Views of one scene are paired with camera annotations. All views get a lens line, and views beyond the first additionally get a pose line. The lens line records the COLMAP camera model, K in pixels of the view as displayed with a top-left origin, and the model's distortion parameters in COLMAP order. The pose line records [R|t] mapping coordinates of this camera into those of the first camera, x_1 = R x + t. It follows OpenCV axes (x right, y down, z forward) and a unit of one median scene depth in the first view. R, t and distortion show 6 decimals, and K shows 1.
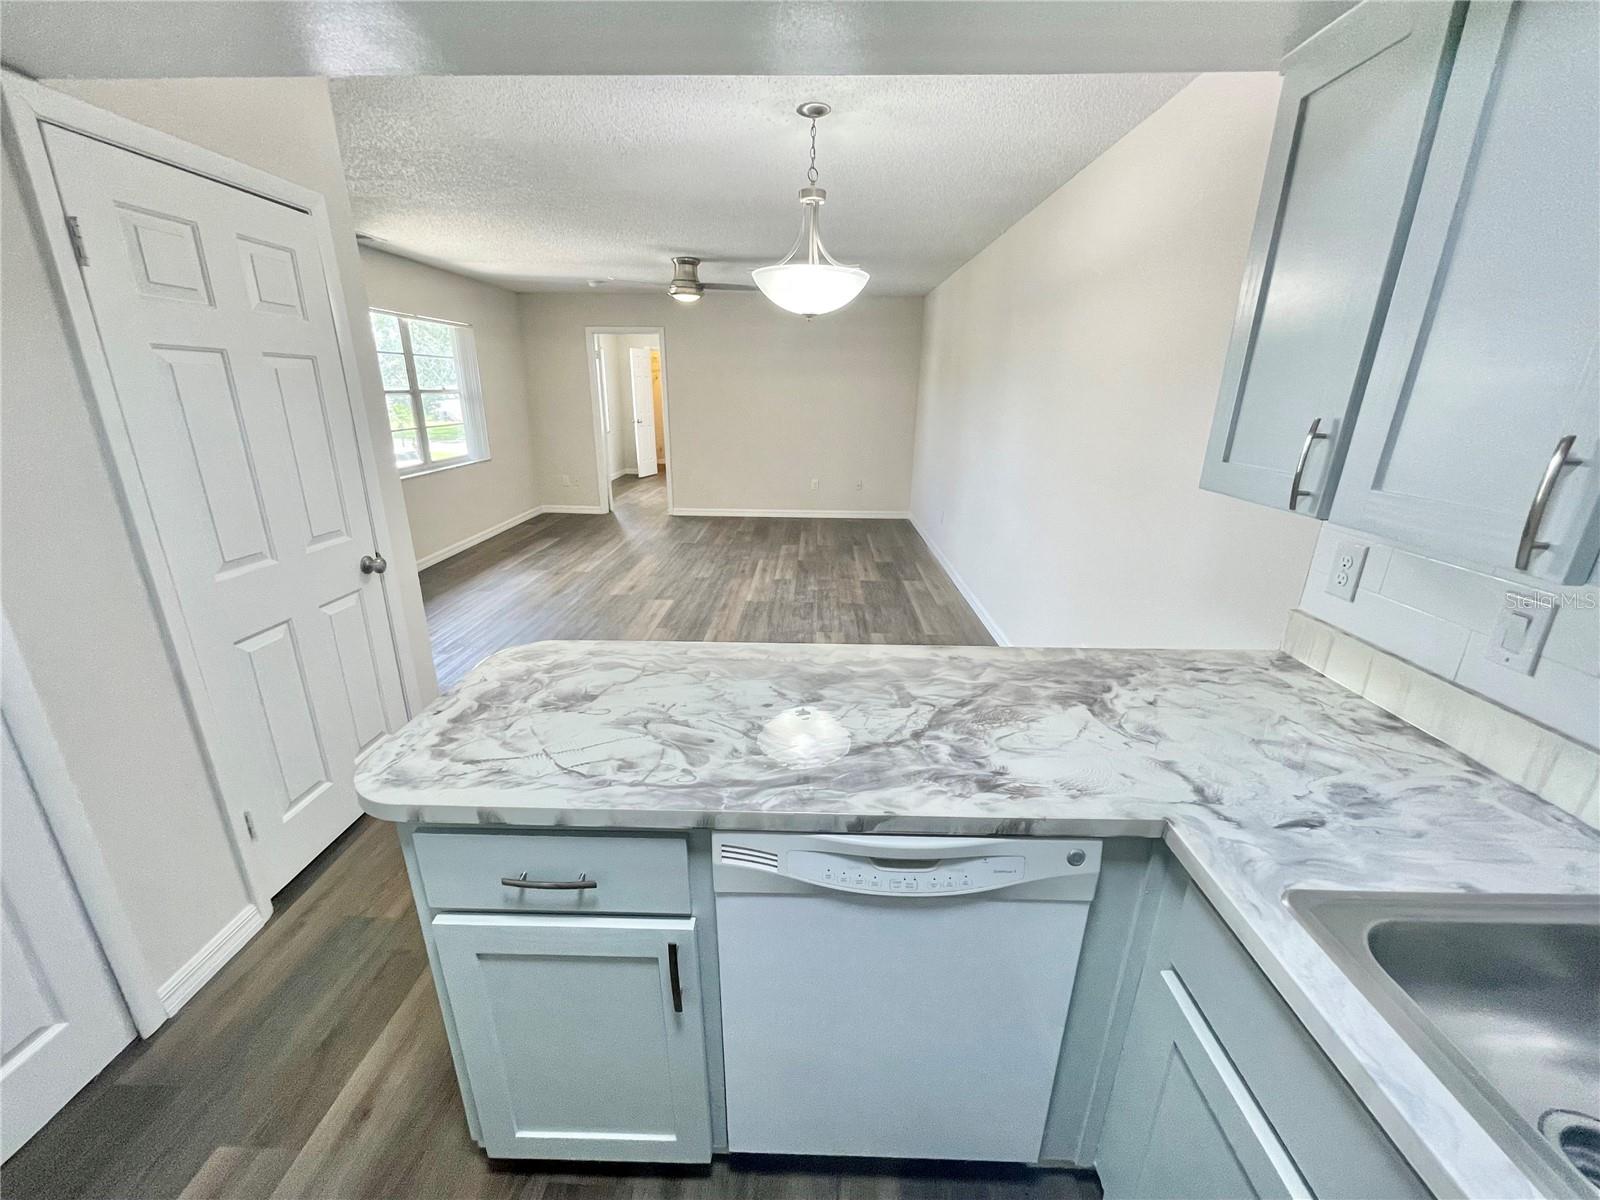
lens RADIAL K [[644.8, 0, 794.7], [0, 644.8, 603.9], [0, 0, 1]] dist [0.000007, -0.000557]
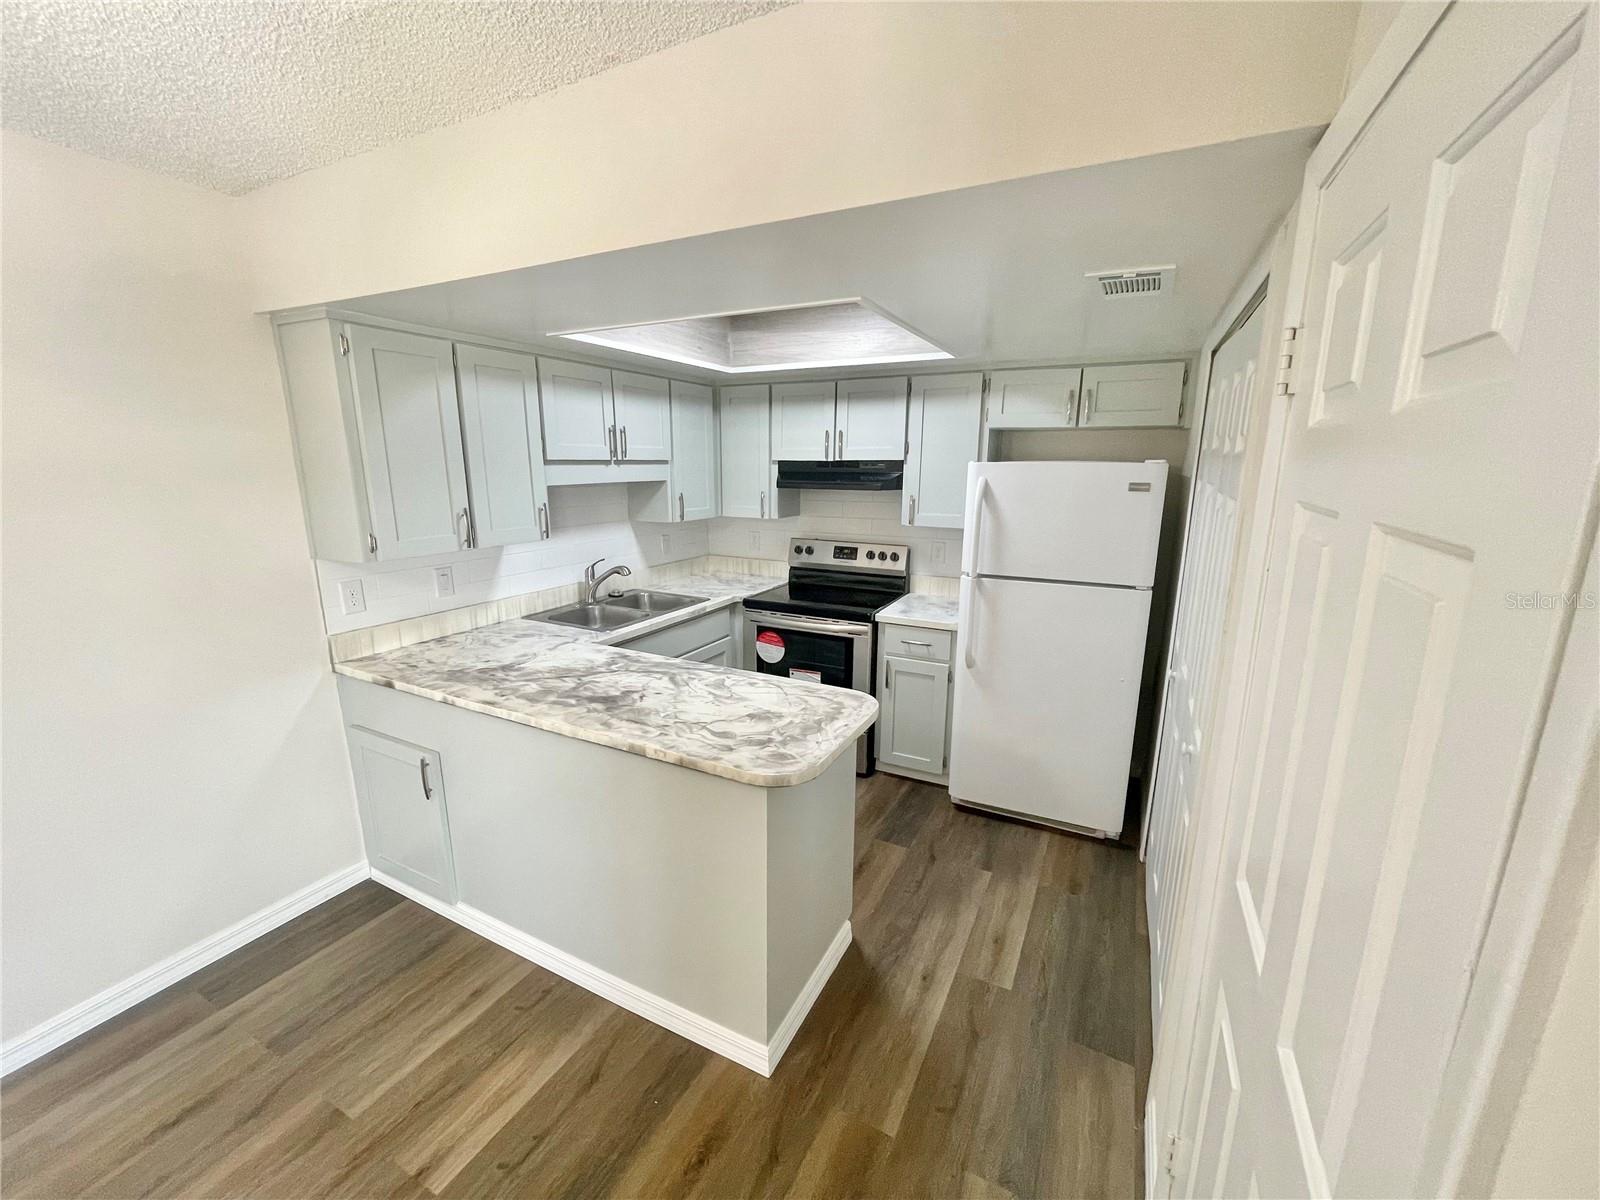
lens RADIAL K [[644.8, 0, 794.7], [0, 644.8, 603.9], [0, 0, 1]] dist [0.000007, -0.000557]
pose [[-0.901979, -0.104330, 0.418986, -1.017935], [0.126629, 0.863784, 0.487690, -0.792204], [-0.412794, 0.492942, -0.765904, 2.005459]]
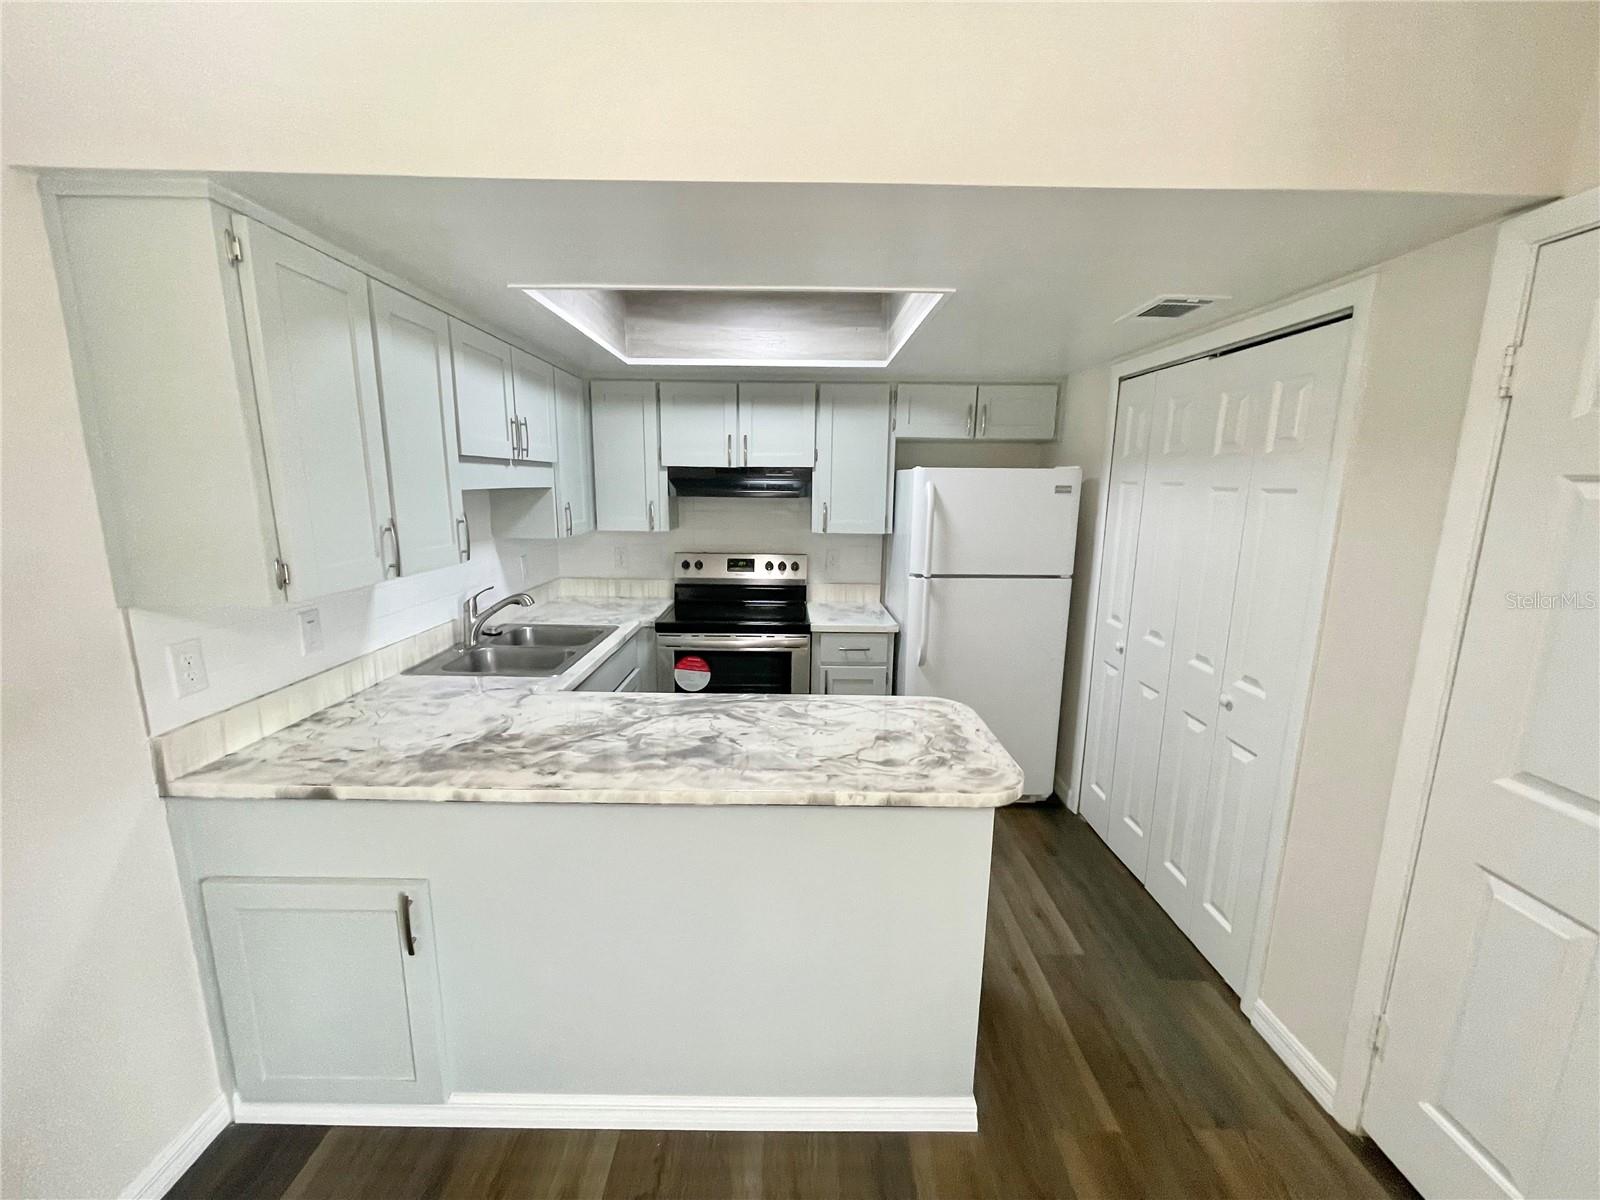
lens RADIAL K [[644.8, 0, 794.7], [0, 644.8, 603.9], [0, 0, 1]] dist [0.000007, -0.000557]
pose [[-0.999388, -0.012127, -0.032811, -0.100183], [-0.026535, 0.873996, 0.485208, -0.735996], [0.022793, 0.485781, -0.873783, 2.054752]]
